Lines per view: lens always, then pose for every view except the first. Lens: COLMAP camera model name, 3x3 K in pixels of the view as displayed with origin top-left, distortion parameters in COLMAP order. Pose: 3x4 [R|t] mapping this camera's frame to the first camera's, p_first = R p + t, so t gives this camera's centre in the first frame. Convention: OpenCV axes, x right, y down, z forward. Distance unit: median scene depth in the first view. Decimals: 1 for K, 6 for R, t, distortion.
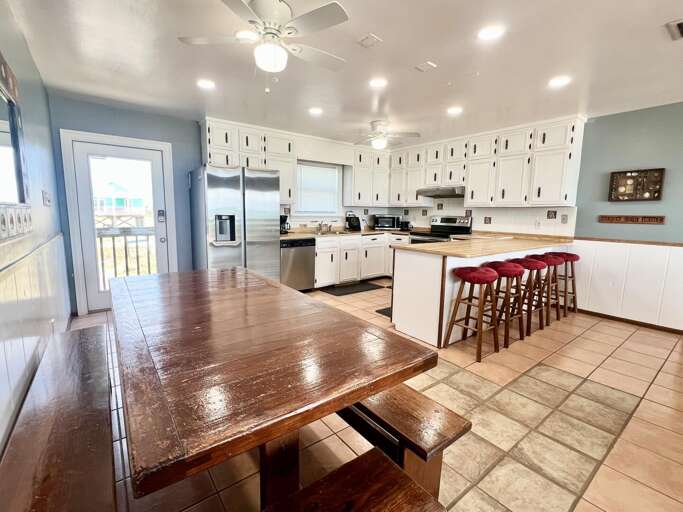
lens RADIAL K [[314.4, 0, 338.4], [0, 314.4, 256.1], [0, 0, 1]] dist [-0.000499, -0.000541]
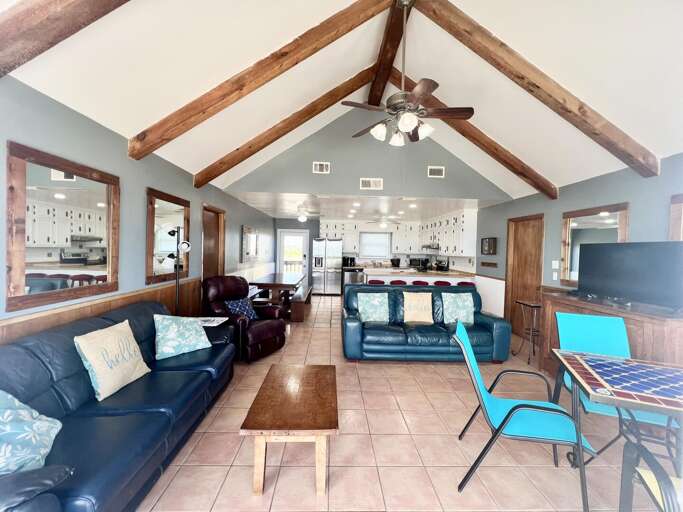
lens RADIAL K [[274.5, 0, 340.3], [0, 274.5, 255.2], [0, 0, 1]] dist [-0.003755, 0.001347]
pose [[0.814126, 0.018643, -0.580389, 0.895035], [-0.092804, 0.990815, -0.098352, 0.049743], [0.573225, 0.133933, 0.808378, -0.599866]]
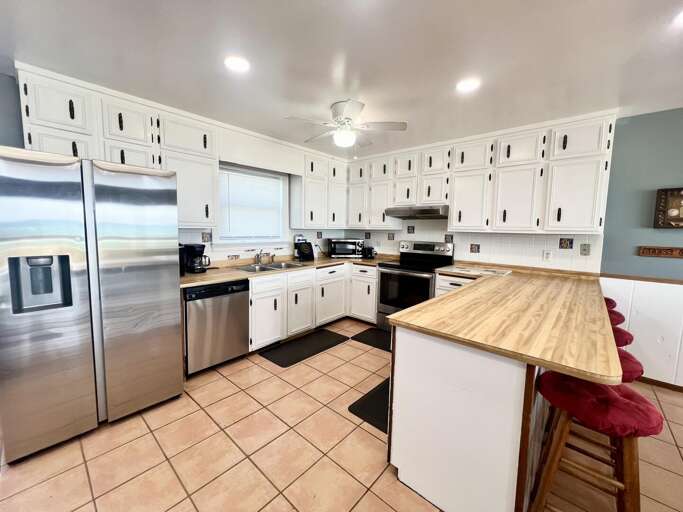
lens RADIAL K [[274.5, 0, 338.6], [0, 274.5, 253.8], [0, 0, 1]] dist [-0.003755, 0.001347]
pose [[0.982390, -0.016717, 0.186093, 0.006848], [0.024546, 0.998904, -0.039844, -0.085574], [-0.185223, 0.043710, 0.981724, 0.408061]]
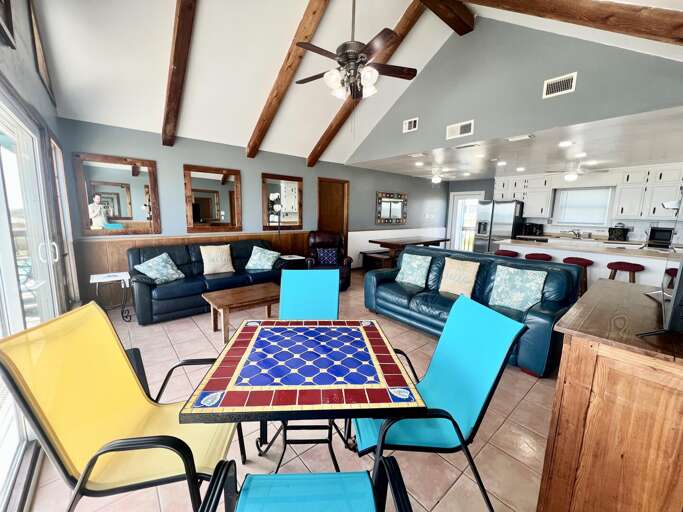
lens RADIAL K [[274.5, 0, 341.3], [0, 274.5, 255.3], [0, 0, 1]] dist [-0.003755, 0.001347]
pose [[0.051094, 0.143617, -0.988313, 1.280643], [-0.155648, 0.978659, 0.134167, -0.001754], [0.986490, 0.146974, 0.072357, -0.098985]]
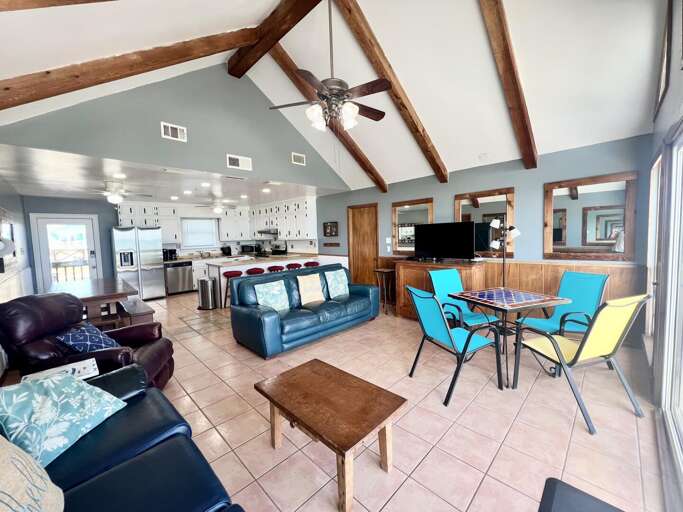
lens RADIAL K [[274.5, 0, 339.7], [0, 274.5, 254.8], [0, 0, 1]] dist [-0.003755, 0.001347]
pose [[0.990525, -0.052106, 0.127060, 0.580405], [0.060303, 0.996281, -0.061539, 0.054261], [-0.123381, 0.068618, 0.989984, -0.661120]]
